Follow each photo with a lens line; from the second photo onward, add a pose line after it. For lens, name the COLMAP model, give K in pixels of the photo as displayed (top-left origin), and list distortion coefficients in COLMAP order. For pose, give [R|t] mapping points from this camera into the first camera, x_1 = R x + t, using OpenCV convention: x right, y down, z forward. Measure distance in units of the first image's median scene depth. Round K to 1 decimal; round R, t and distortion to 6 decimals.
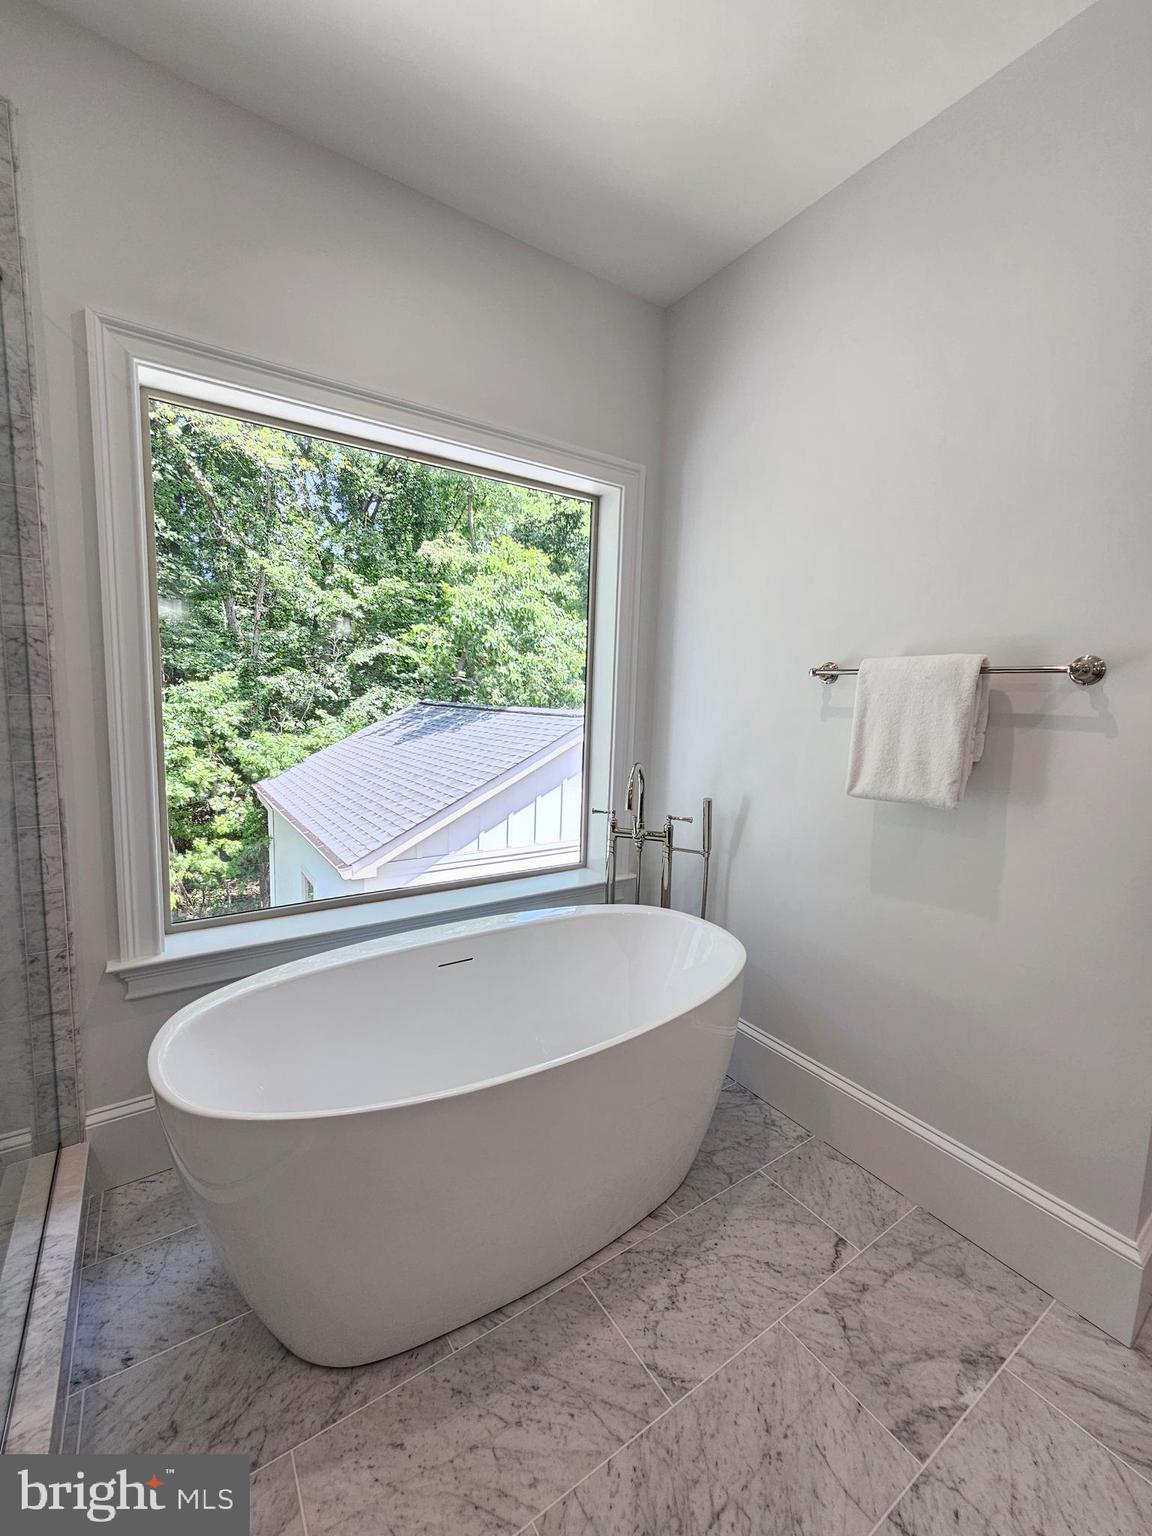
lens RADIAL K [[630.6, 0, 571.2], [0, 630.6, 762.6], [0, 0, 1]] dist [-0.004508, 0.002565]
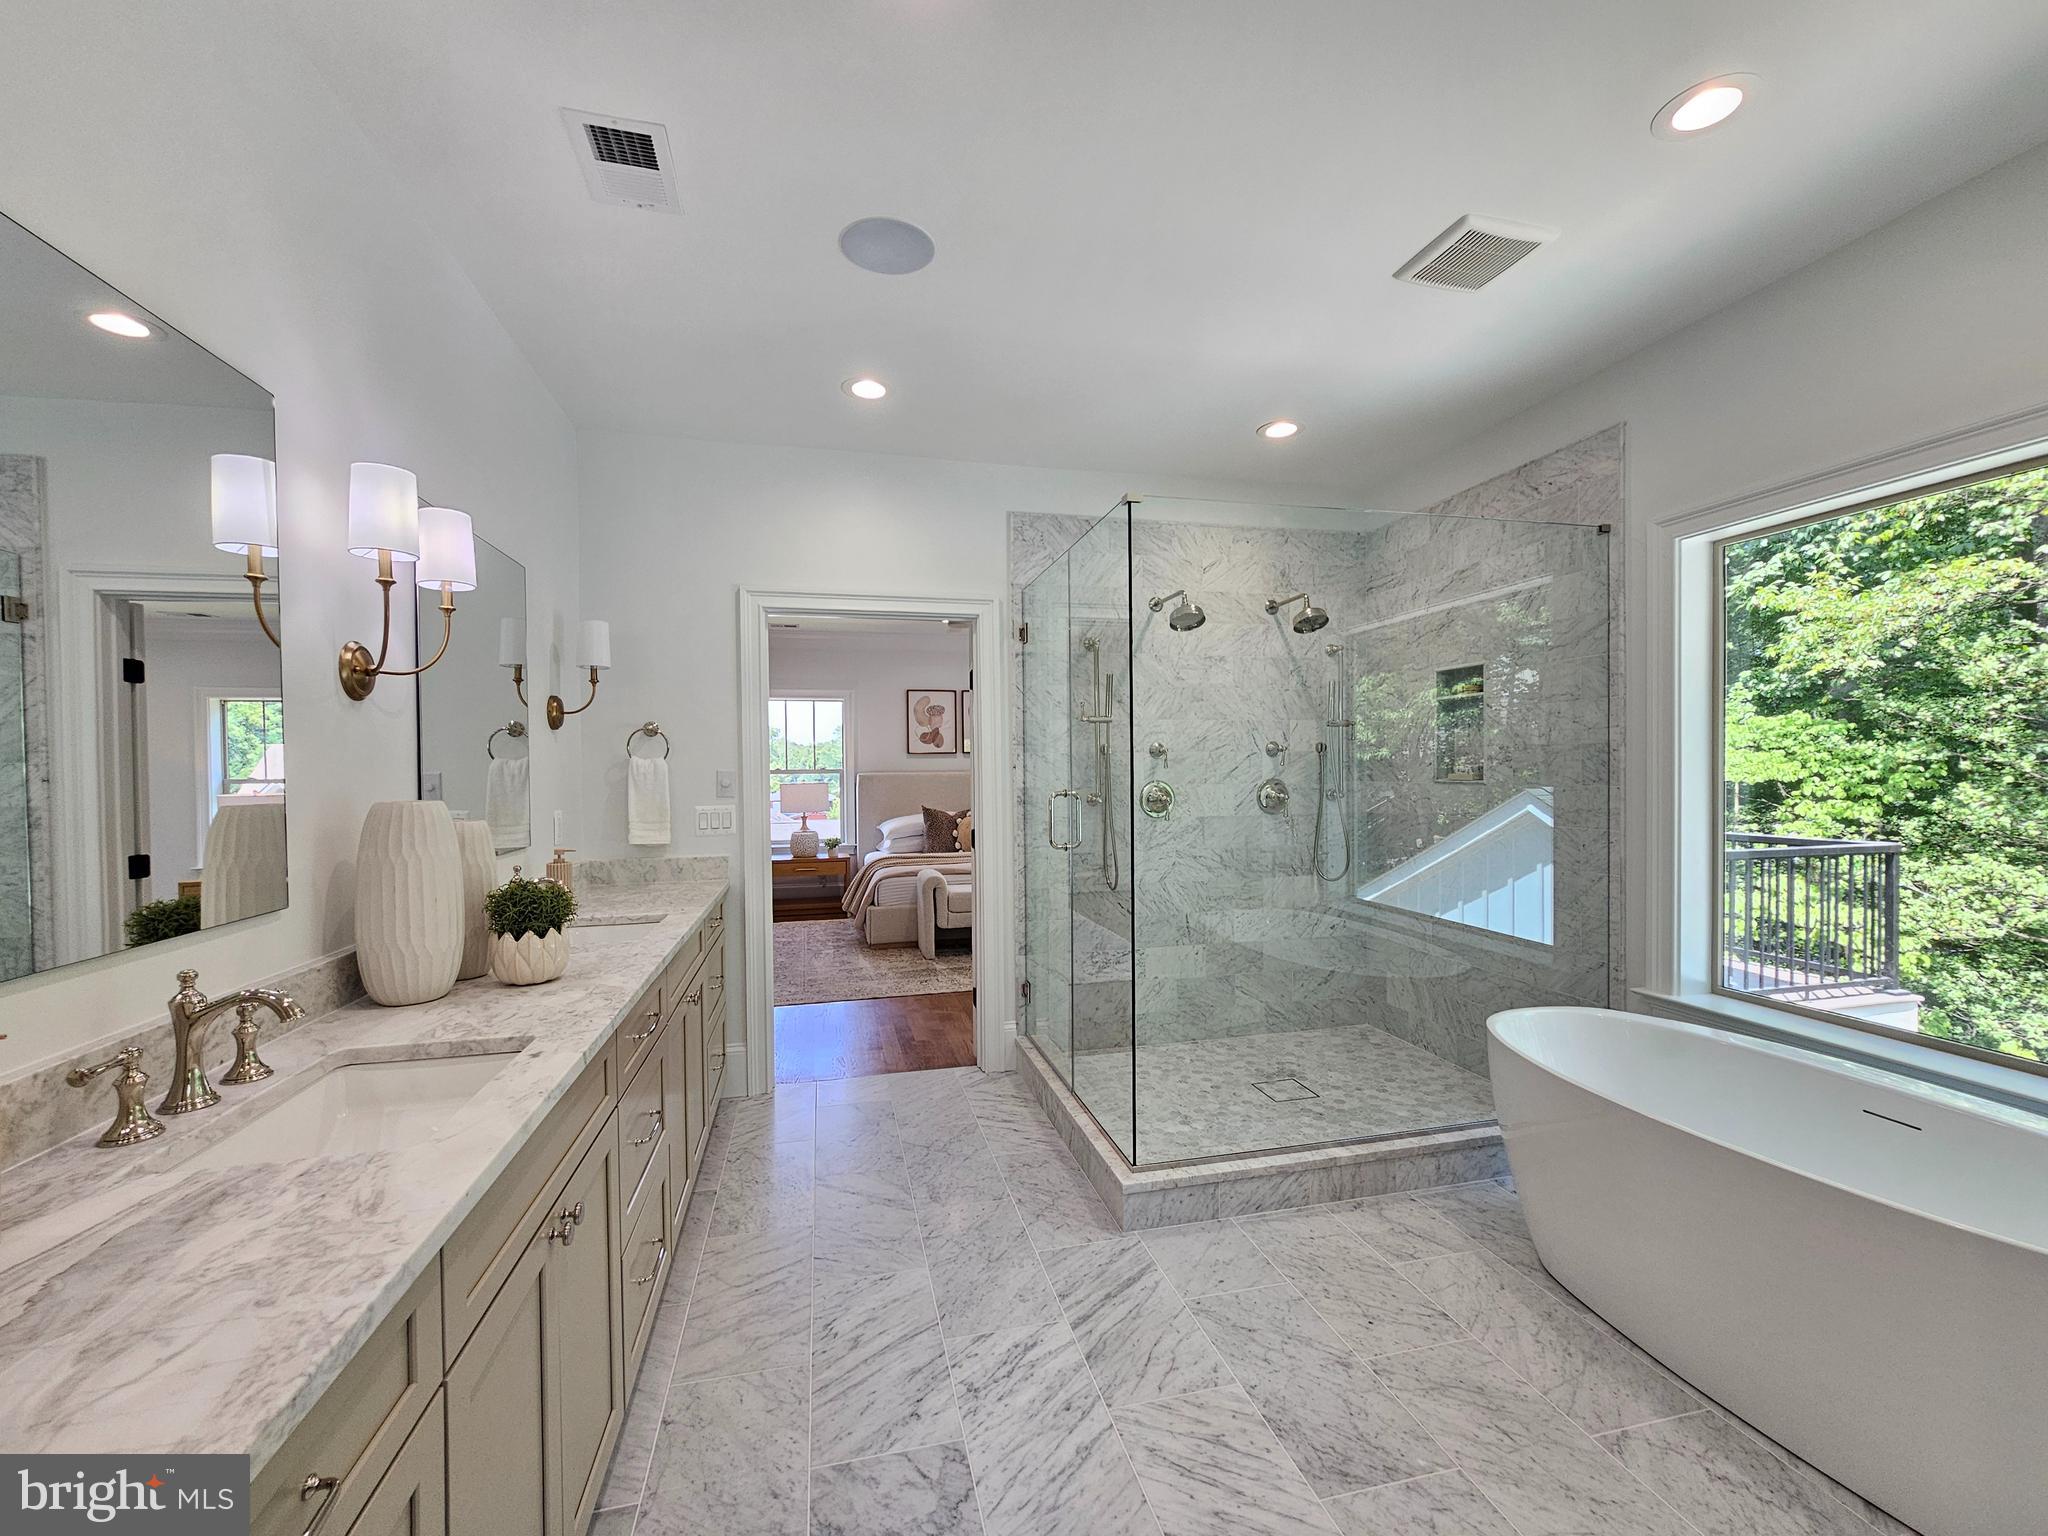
lens RADIAL K [[840.8, 0, 1019.8], [0, 840.8, 777.8], [0, 0, 1]] dist [-0.004508, 0.002565]
pose [[-0.349308, -0.015088, -0.936887, 1.659918], [-0.109751, 0.993647, 0.024918, -0.023691], [0.930558, 0.111528, -0.348745, 0.415749]]
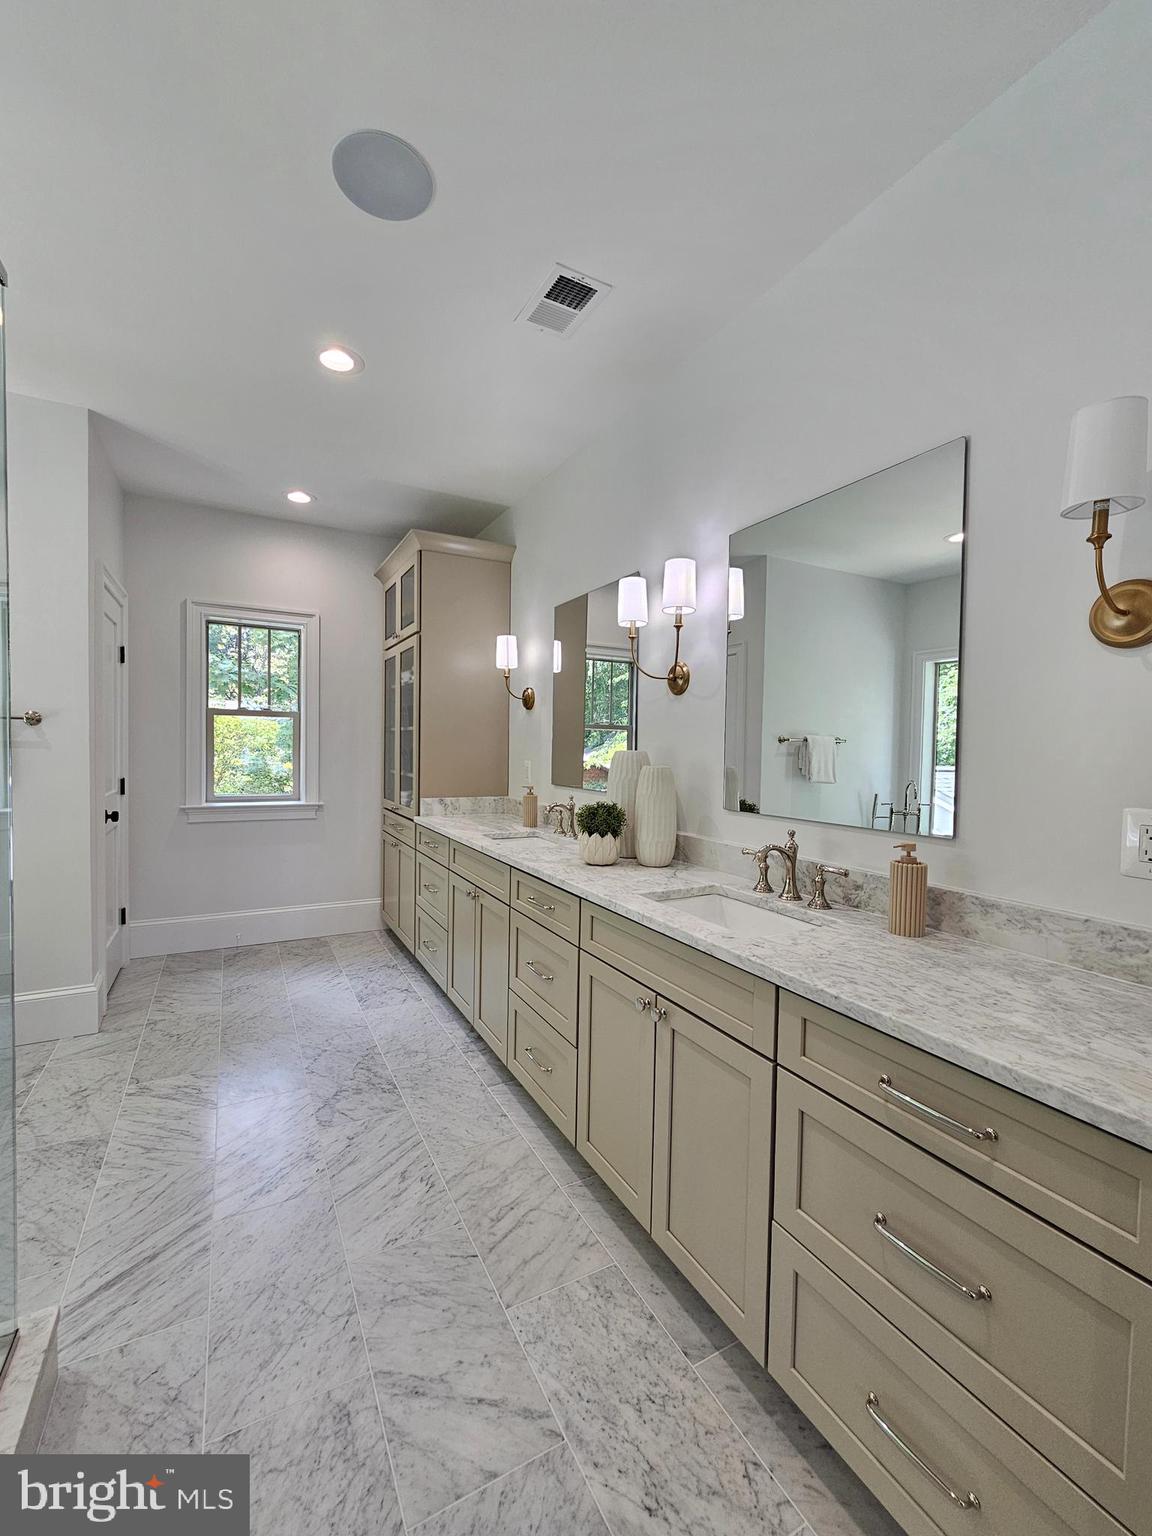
lens RADIAL K [[630.6, 0, 565.4], [0, 630.6, 769.1], [0, 0, 1]] dist [-0.004508, 0.002565]
pose [[0.100584, -0.064135, 0.992859, -1.024179], [0.102410, 0.993287, 0.053787, 0.082344], [-0.989644, 0.096269, 0.106477, -0.893221]]
